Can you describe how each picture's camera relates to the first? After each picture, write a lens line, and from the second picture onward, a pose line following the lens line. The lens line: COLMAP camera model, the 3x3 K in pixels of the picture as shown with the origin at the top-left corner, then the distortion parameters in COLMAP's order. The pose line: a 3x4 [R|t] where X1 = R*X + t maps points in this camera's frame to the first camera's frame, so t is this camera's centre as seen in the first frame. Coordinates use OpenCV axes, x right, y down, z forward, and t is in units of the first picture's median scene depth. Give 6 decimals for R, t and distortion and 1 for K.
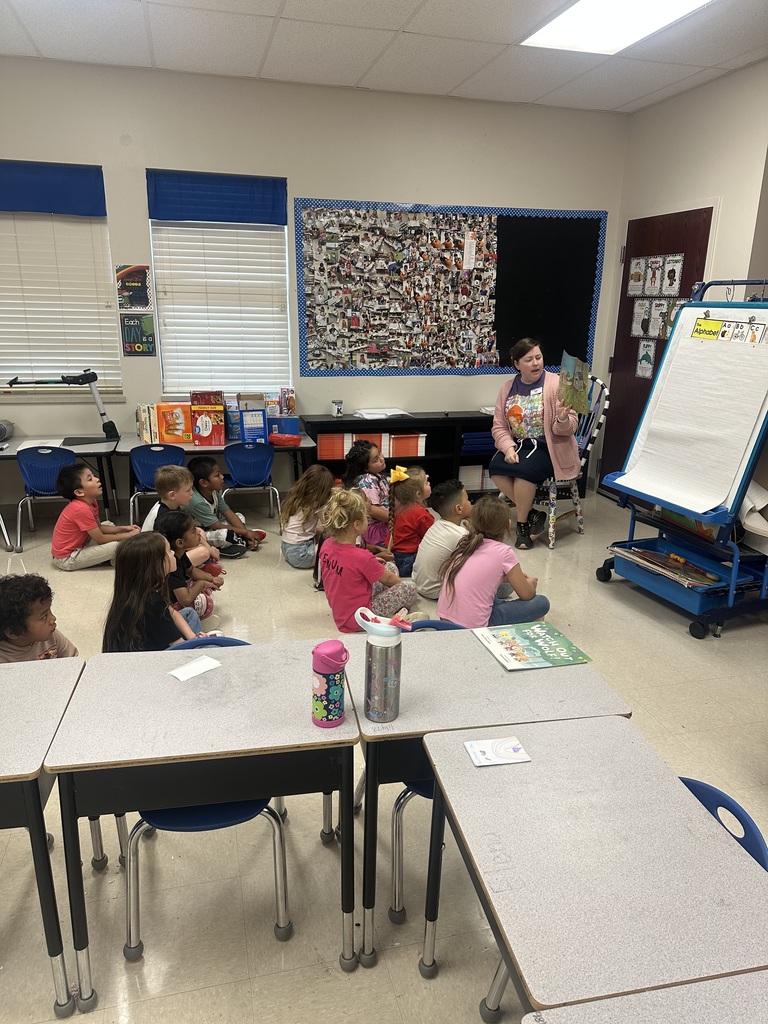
lens RADIAL K [[737.7, 0, 384.0], [0, 737.7, 512.0], [0, 0, 1]] dist [0.003183, 0.000362]
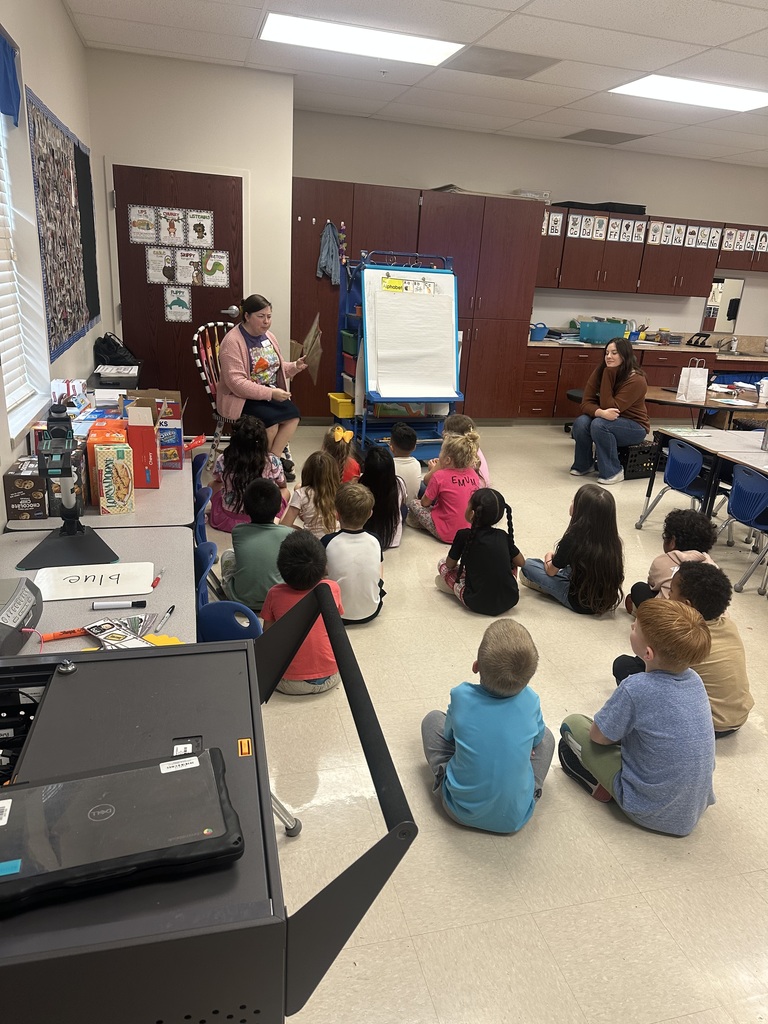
lens RADIAL K [[737.7, 0, 384.0], [0, 737.7, 512.0], [0, 0, 1]] dist [0.003183, 0.000362]
pose [[-0.016440, -0.346855, 0.937775, -0.808859], [0.212520, 0.915258, 0.342253, -0.241000], [-0.977018, 0.204923, 0.058667, 0.716839]]
